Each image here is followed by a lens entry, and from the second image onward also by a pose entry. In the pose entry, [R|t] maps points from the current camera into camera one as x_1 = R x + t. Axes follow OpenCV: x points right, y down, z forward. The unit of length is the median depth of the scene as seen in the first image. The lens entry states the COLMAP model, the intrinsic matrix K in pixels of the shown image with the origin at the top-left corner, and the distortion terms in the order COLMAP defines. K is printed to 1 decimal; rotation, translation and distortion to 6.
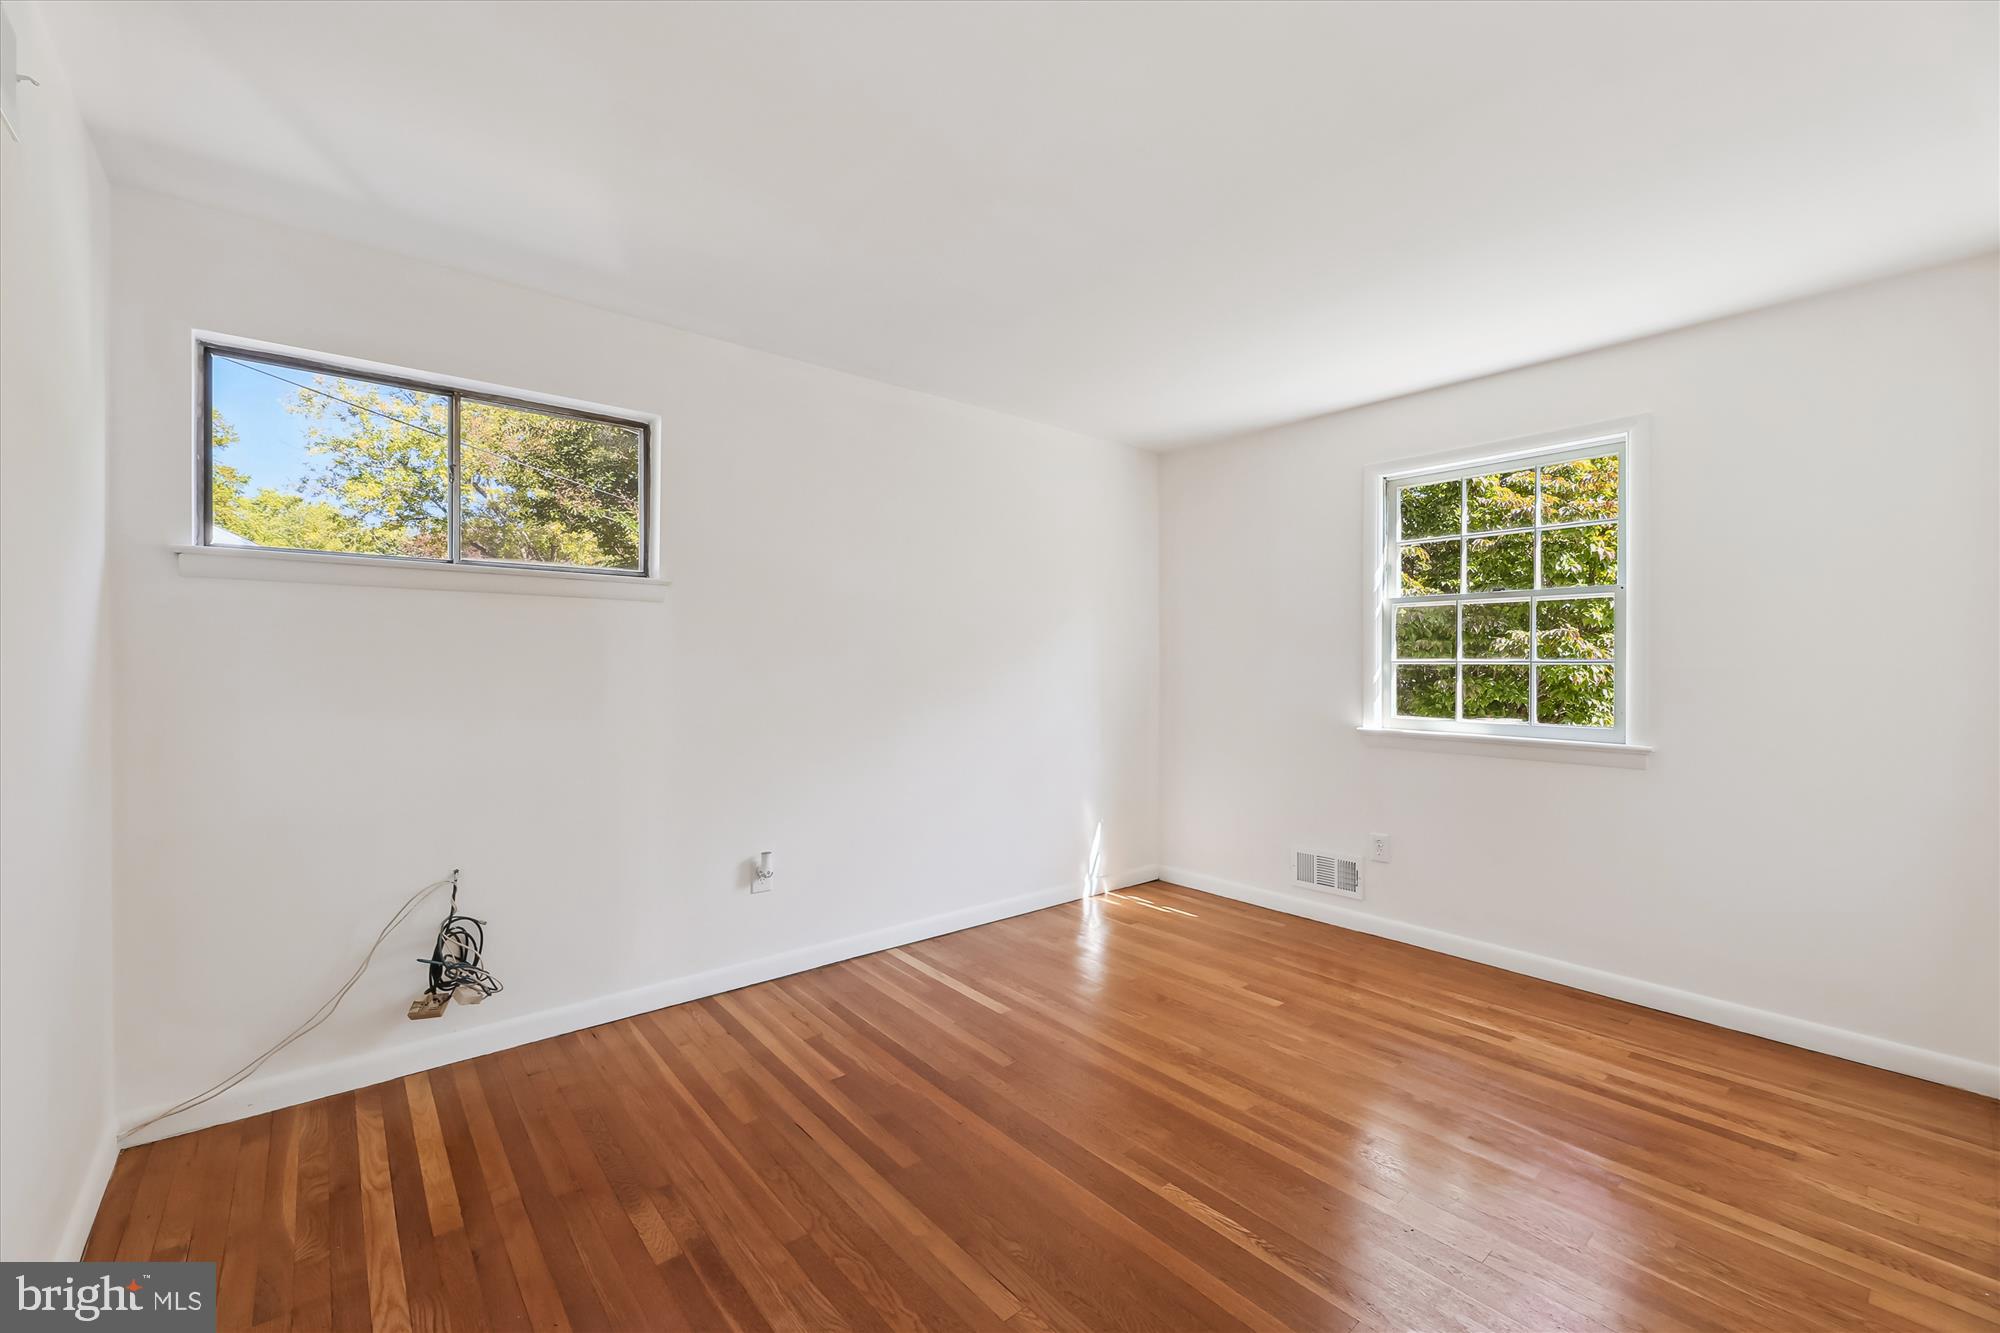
lens RADIAL K [[809.9, 0, 998.8], [0, 809.9, 665.1], [0, 0, 1]] dist [-0.004363, -0.000652]
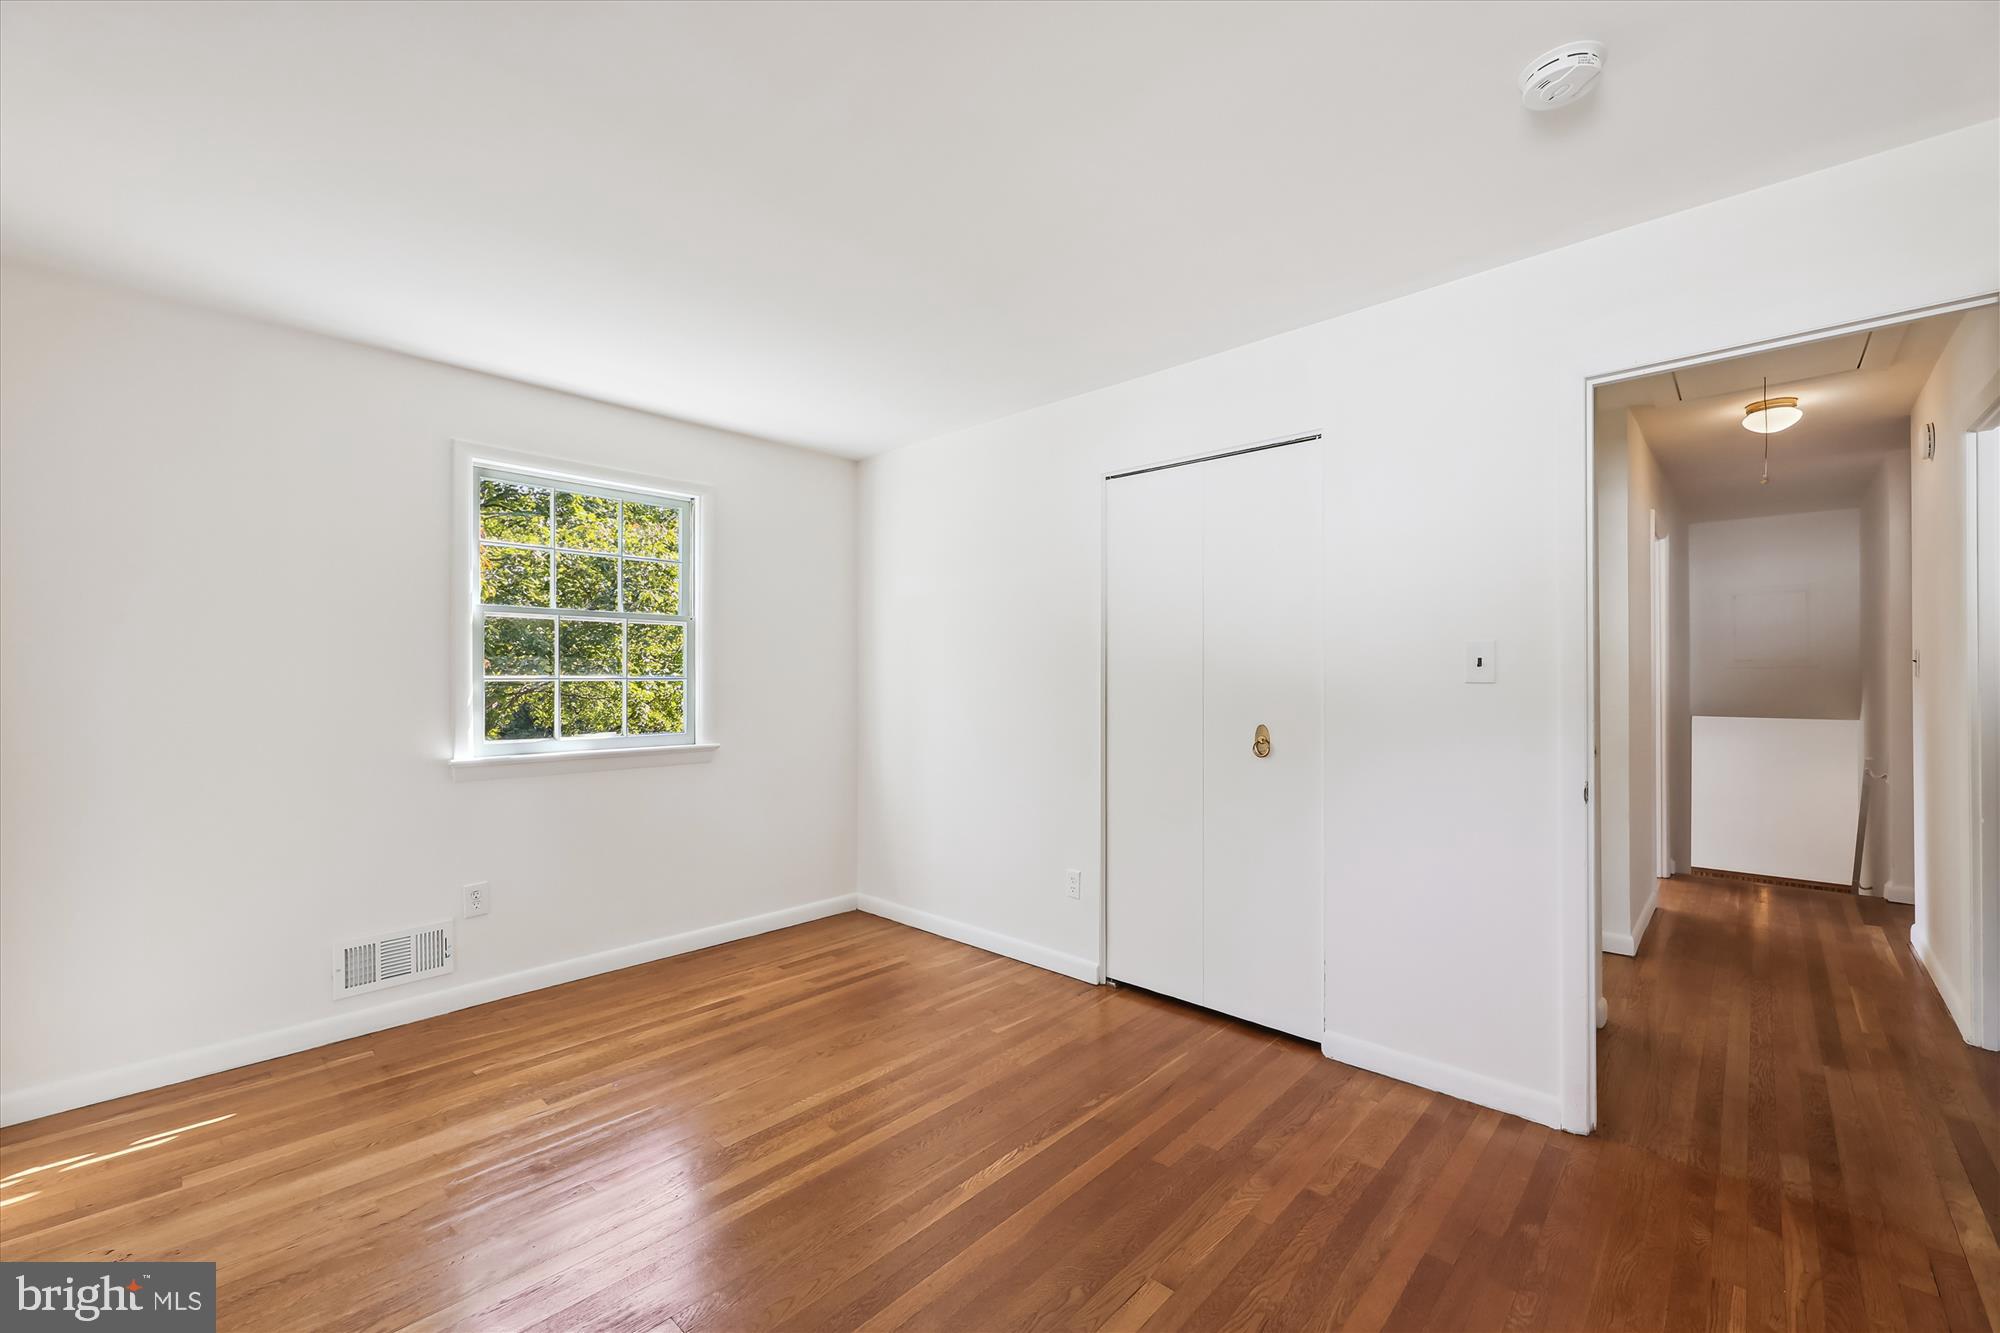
lens RADIAL K [[809.9, 0, 992.5], [0, 809.9, 672.7], [0, 0, 1]] dist [-0.004363, -0.000652]
pose [[-0.115170, 0.005625, 0.993330, -0.479141], [0.006273, 0.999968, -0.004935, -0.003281], [-0.993326, 0.005662, -0.115202, 0.628898]]
